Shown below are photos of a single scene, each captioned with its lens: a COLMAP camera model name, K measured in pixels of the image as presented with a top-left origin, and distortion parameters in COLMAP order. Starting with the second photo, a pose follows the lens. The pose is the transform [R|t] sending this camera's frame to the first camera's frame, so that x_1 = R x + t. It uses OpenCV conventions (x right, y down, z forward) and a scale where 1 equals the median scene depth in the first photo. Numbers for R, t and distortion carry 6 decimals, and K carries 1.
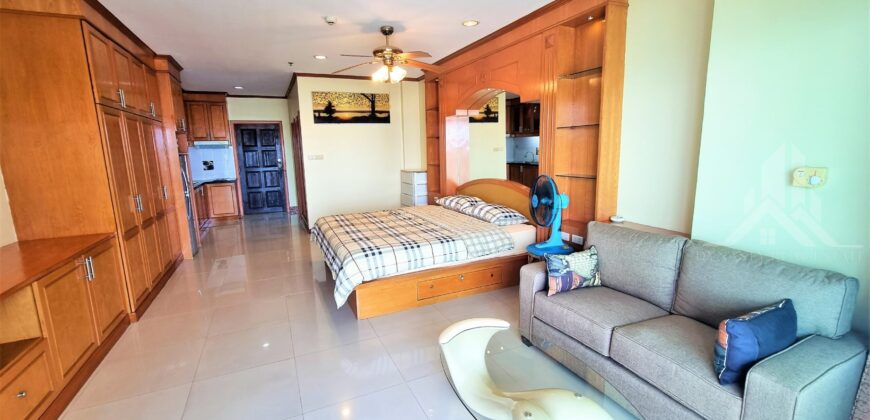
lens RADIAL K [[360.6, 0, 433.4], [0, 360.6, 205.6], [0, 0, 1]] dist [-0.002095, -0.000640]
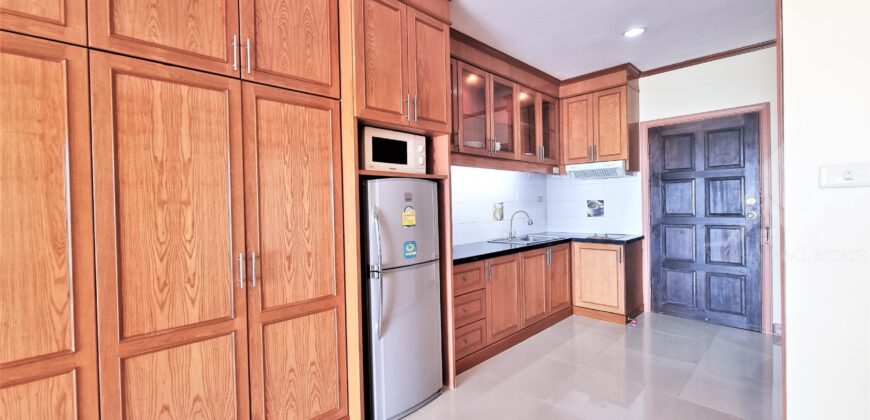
lens RADIAL K [[360.6, 0, 433.1], [0, 360.6, 207.0], [0, 0, 1]] dist [-0.002095, -0.000640]
pose [[0.334651, 0.024852, -0.942014, -0.285178], [-0.138985, 0.990021, -0.023256, -0.103205], [0.932037, 0.138708, 0.334765, 0.905807]]
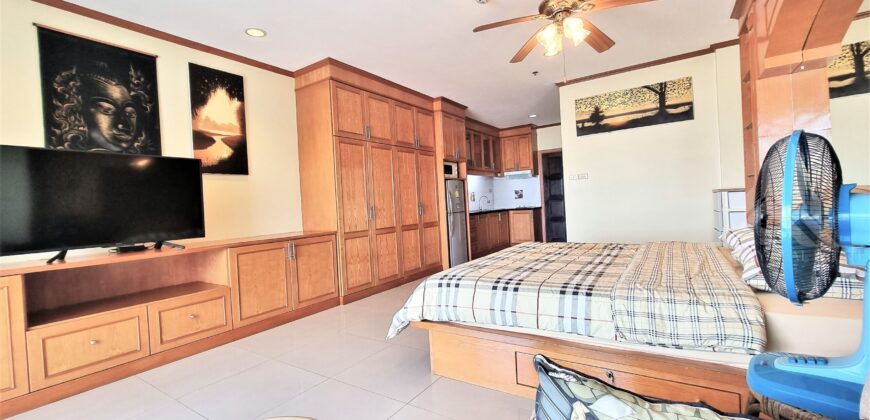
lens RADIAL K [[360.6, 0, 433.4], [0, 360.6, 205.6], [0, 0, 1]] dist [-0.002095, -0.000640]
pose [[0.522089, -0.000401, -0.852891, 0.251165], [-0.095498, 0.993684, -0.058925, 0.015470], [0.847528, 0.112213, 0.518753, 0.360040]]
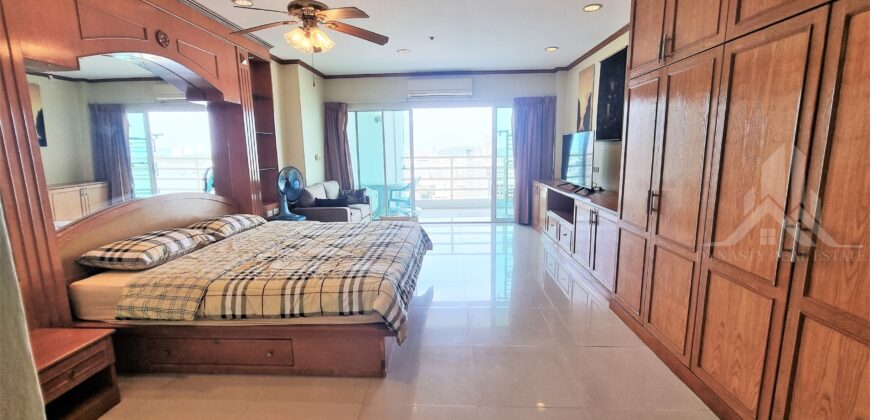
lens RADIAL K [[360.6, 0, 433.7], [0, 360.6, 205.9], [0, 0, 1]] dist [-0.002095, -0.000640]
pose [[-0.883922, -0.035970, 0.466248, -0.530625], [0.110309, 0.952863, 0.282638, -0.166614], [-0.454437, 0.301261, -0.838289, 1.219632]]
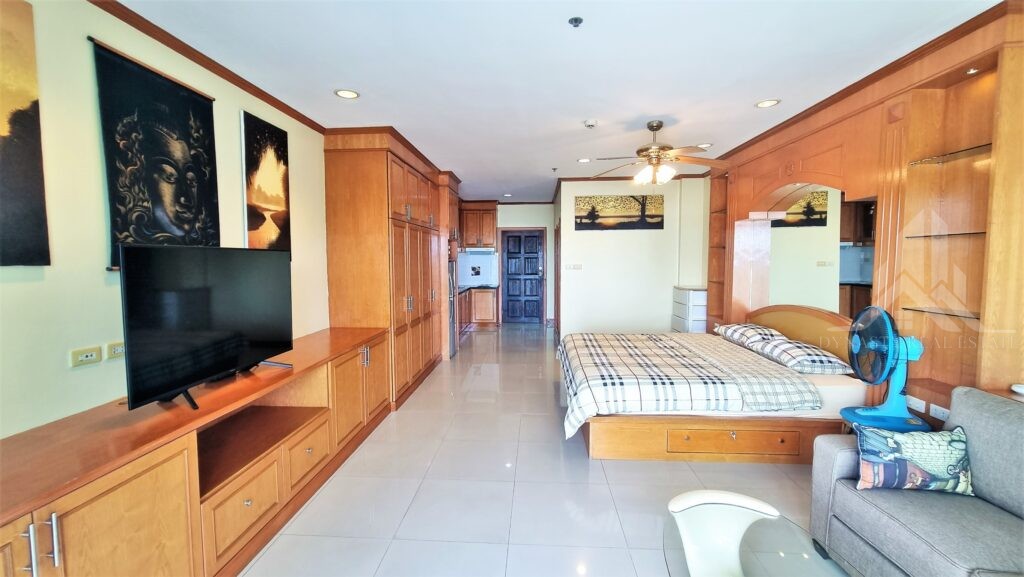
lens RADIAL K [[424.6, 0, 509.9], [0, 424.6, 283.0], [0, 0, 1]] dist [-0.002910, -0.000826]
pose [[0.879391, 0.049890, -0.473479, 0.049476], [-0.093641, 0.993194, -0.069267, -0.006094], [0.466800, 0.105249, 0.878077, -0.012364]]
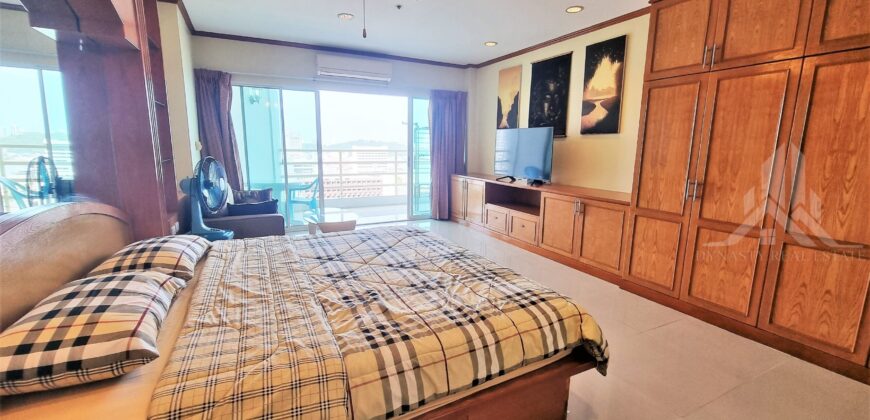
lens RADIAL K [[360.6, 0, 432.8], [0, 360.6, 207.7], [0, 0, 1]] dist [-0.002095, -0.000640]
pose [[-0.999532, 0.014551, -0.026915, -0.152782], [0.004961, 0.945106, 0.326725, -0.159645], [0.030192, 0.326439, -0.944736, 1.199906]]
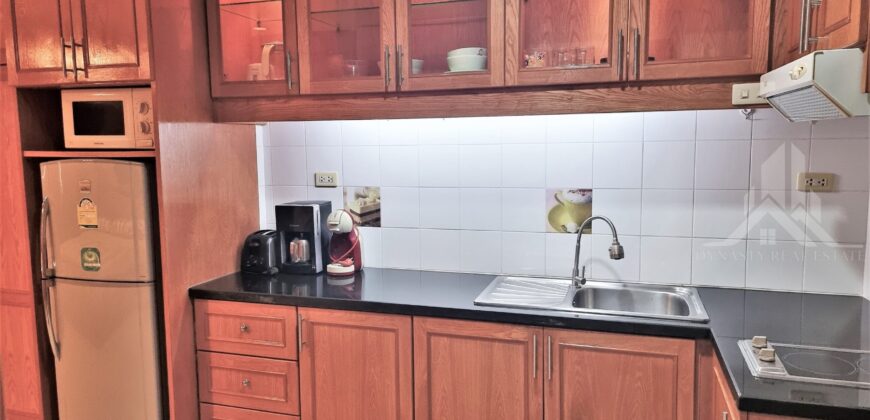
lens RADIAL K [[608.1, 0, 435.6], [0, 608.1, 208.8], [0, 0, 1]] dist [0.067917, -0.047491]
pose [[-0.683724, 0.114588, -0.720688, -0.526283], [-0.088932, 0.967149, 0.238145, -0.253383], [0.724302, 0.226918, -0.651072, 1.583180]]
